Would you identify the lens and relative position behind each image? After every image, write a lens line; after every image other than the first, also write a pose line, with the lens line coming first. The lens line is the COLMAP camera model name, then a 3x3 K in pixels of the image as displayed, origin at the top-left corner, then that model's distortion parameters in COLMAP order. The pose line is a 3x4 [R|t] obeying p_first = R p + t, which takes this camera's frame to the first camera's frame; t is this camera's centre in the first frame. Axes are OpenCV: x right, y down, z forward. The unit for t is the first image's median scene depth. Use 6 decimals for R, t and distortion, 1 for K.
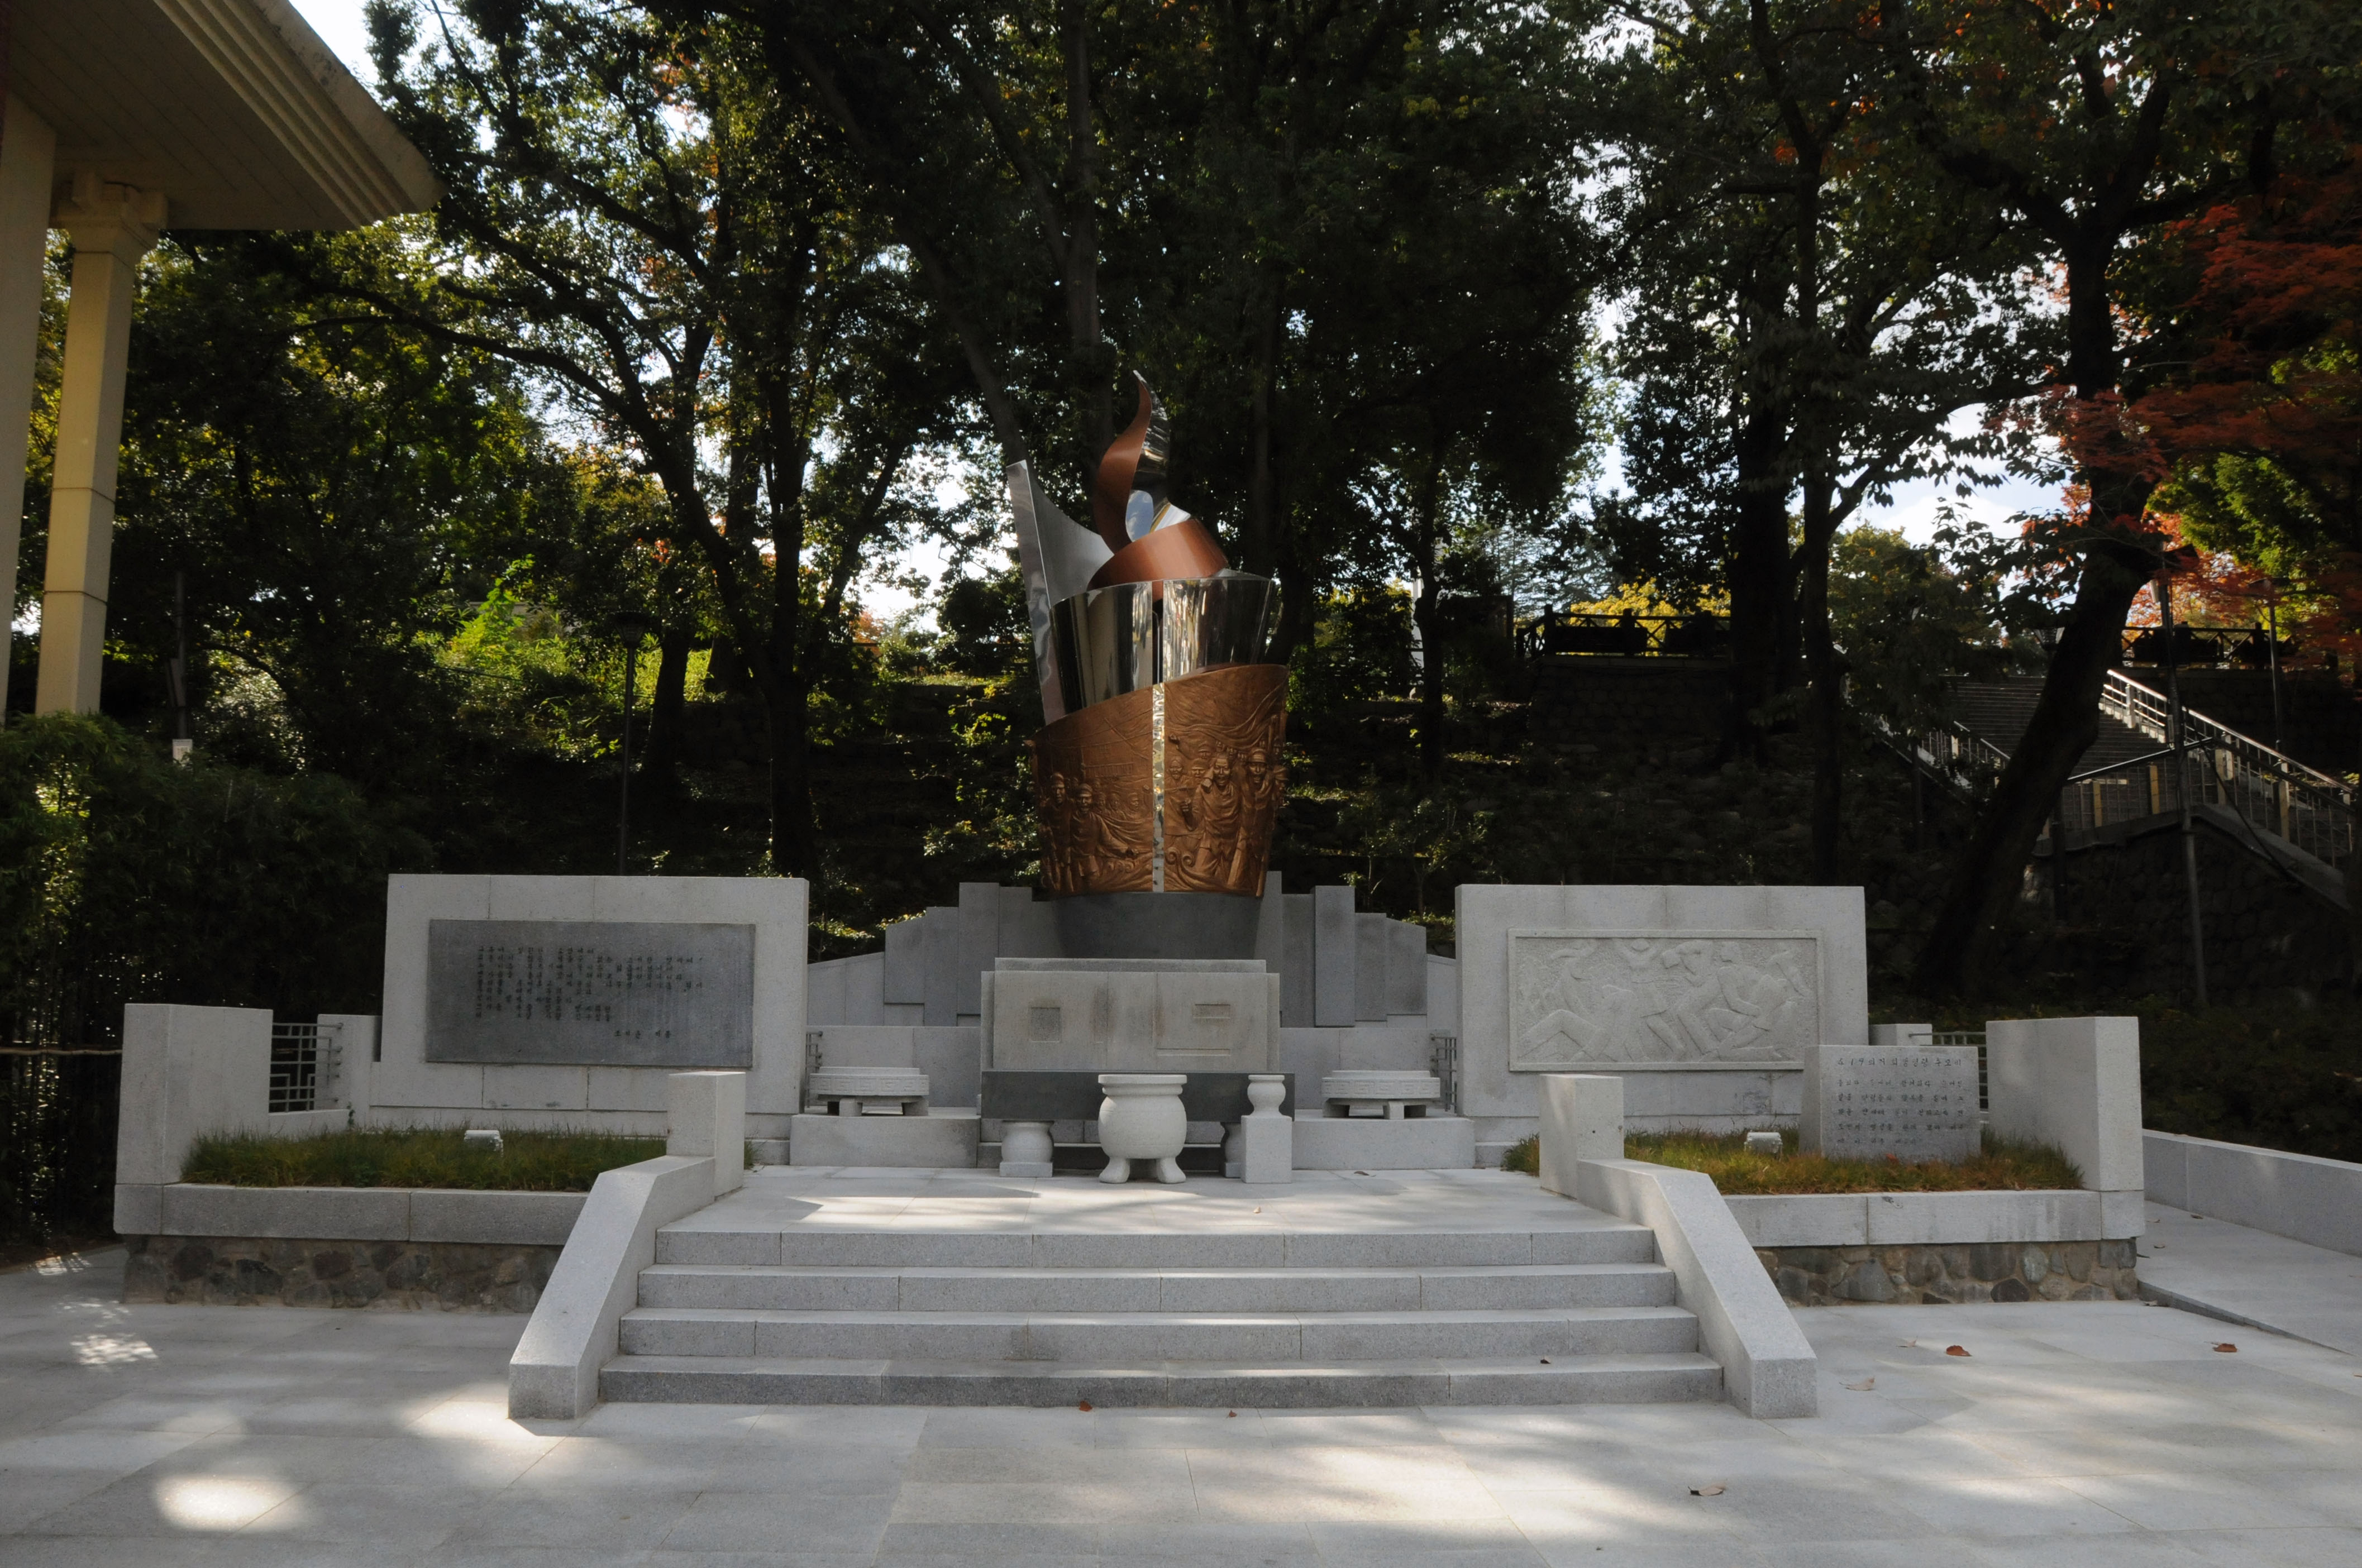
lens RADIAL K [[1847.4, 0, 1152.7], [0, 1847.4, 853.2], [0, 0, 1]] dist [-0.169222, 0.121917]
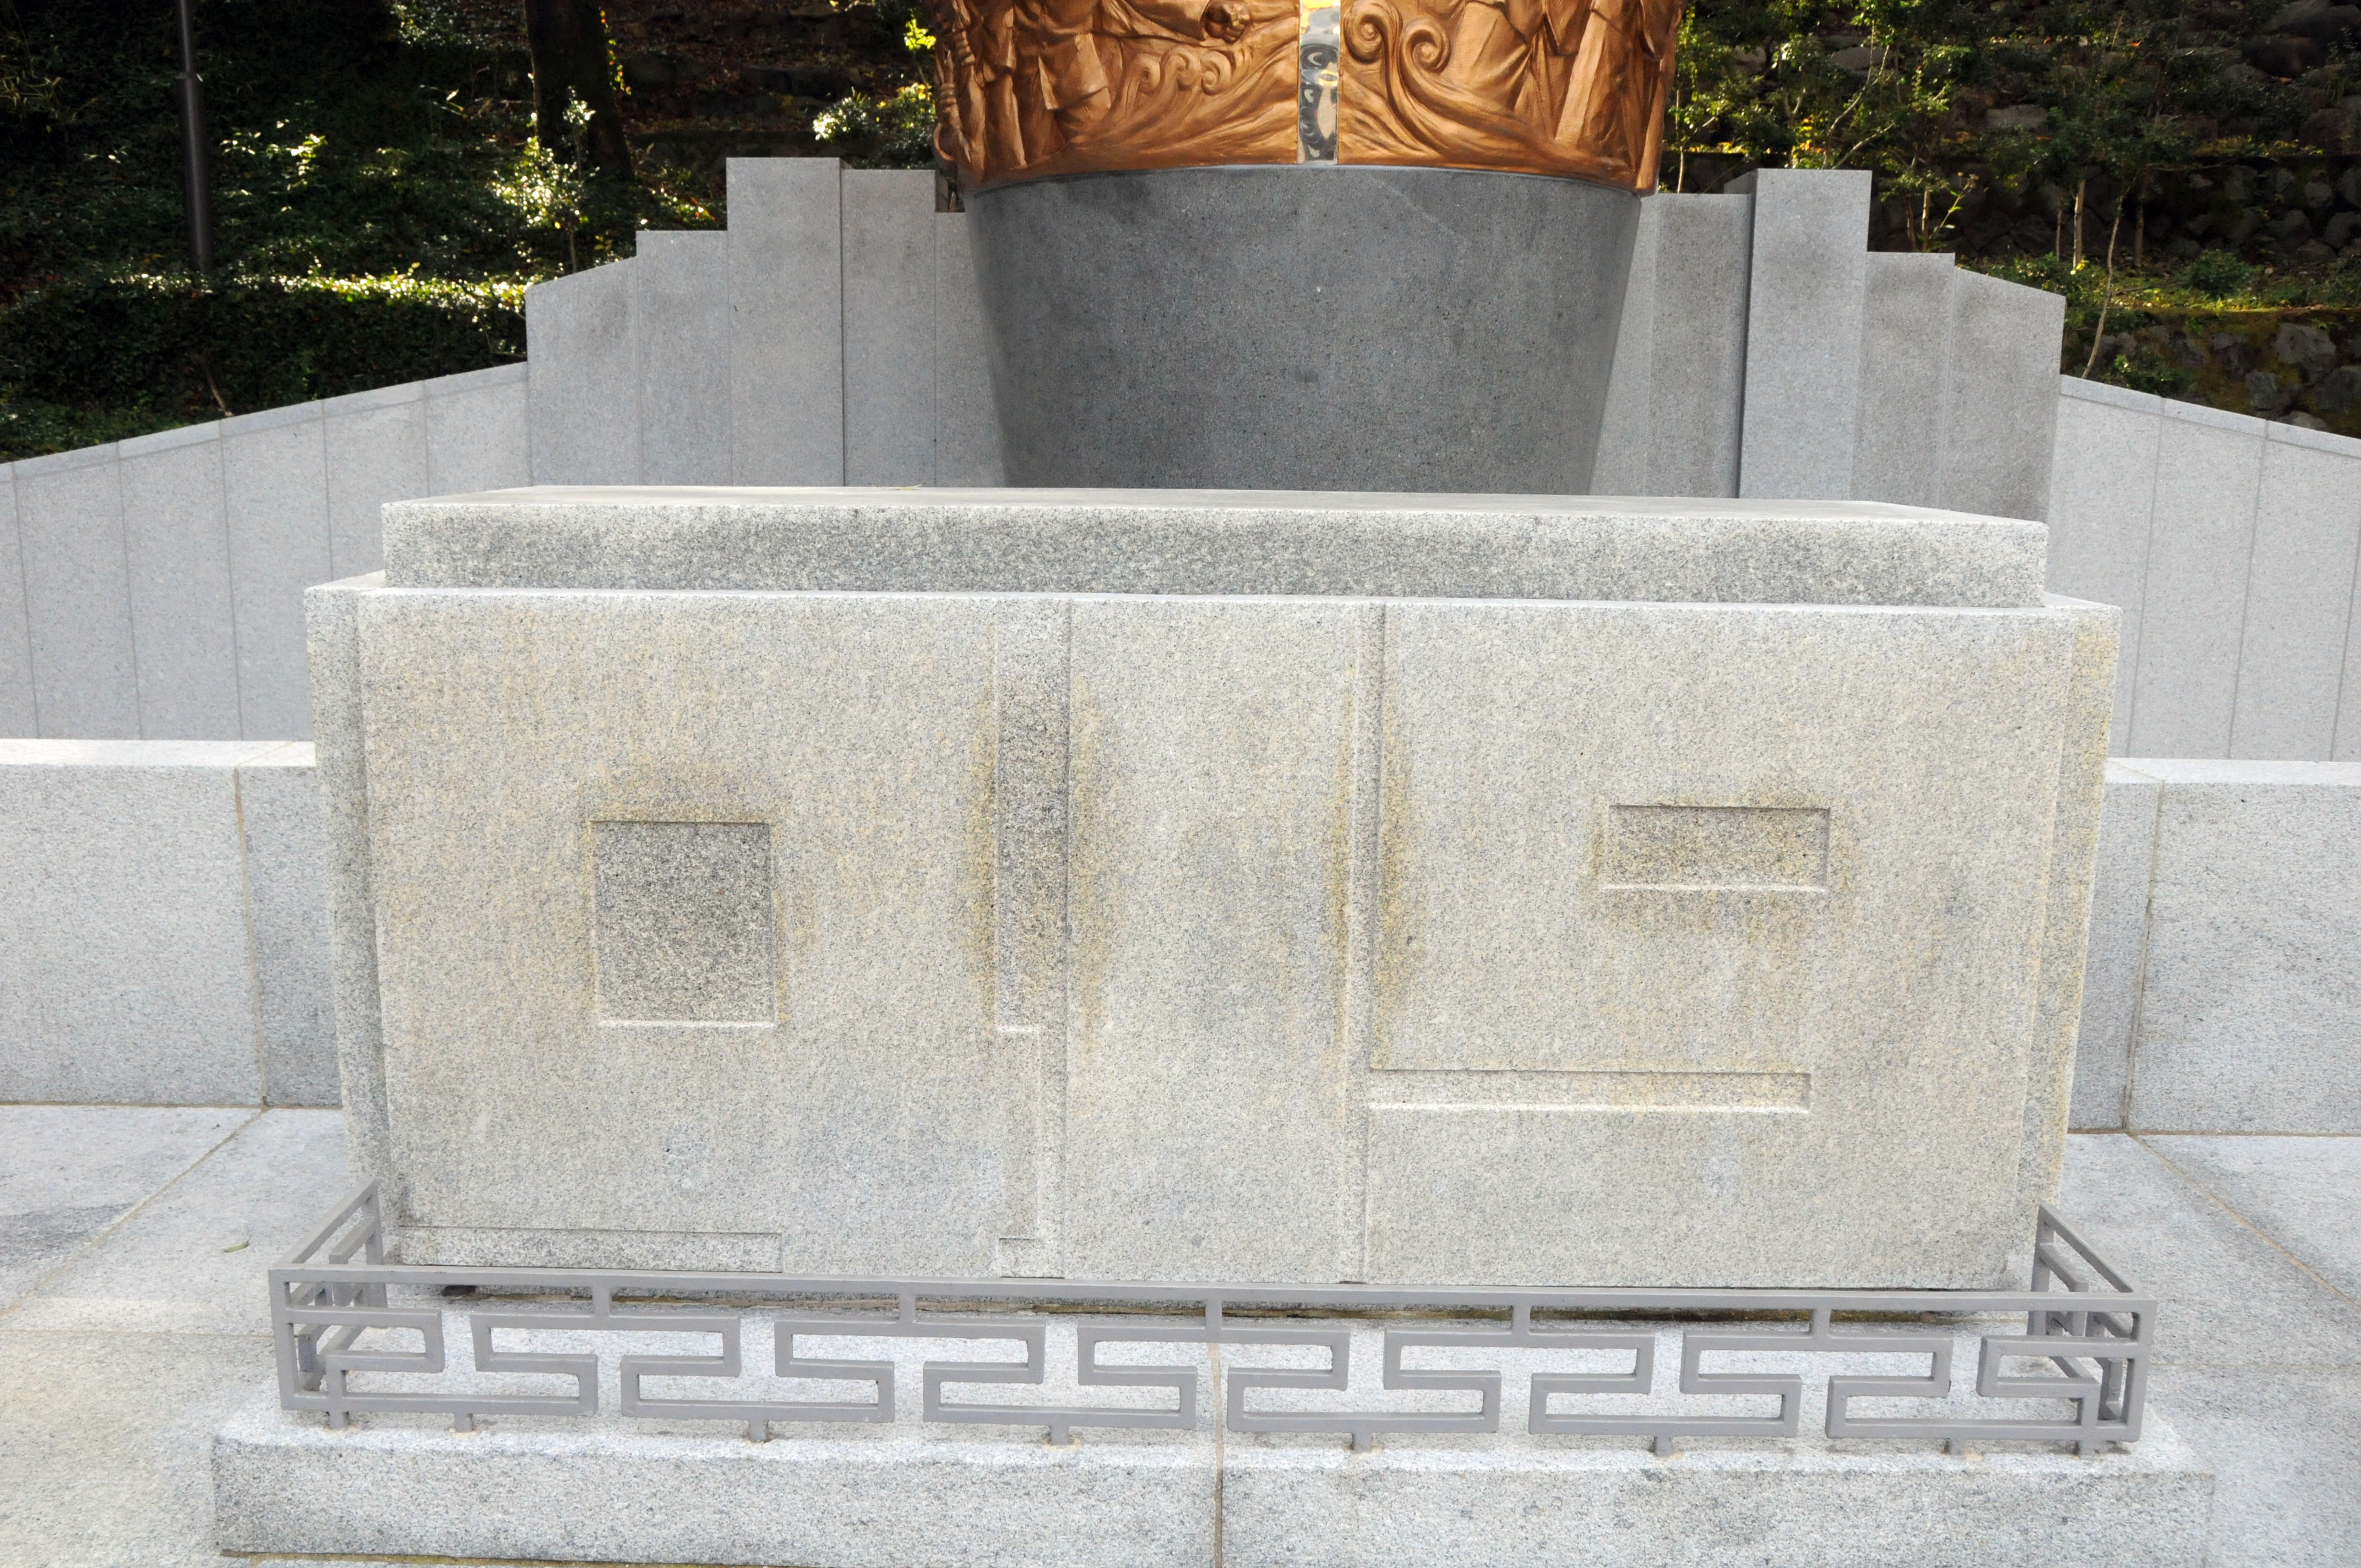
lens RADIAL K [[2138.6, 0, 1178.7], [0, 2138.6, 845.3], [0, 0, 1]] dist [-0.004986, -0.003279]
pose [[0.999491, 0.011082, -0.029904, -0.009469], [-0.001858, 0.956324, 0.292301, 0.033052], [0.031837, -0.292097, 0.955859, 0.867583]]
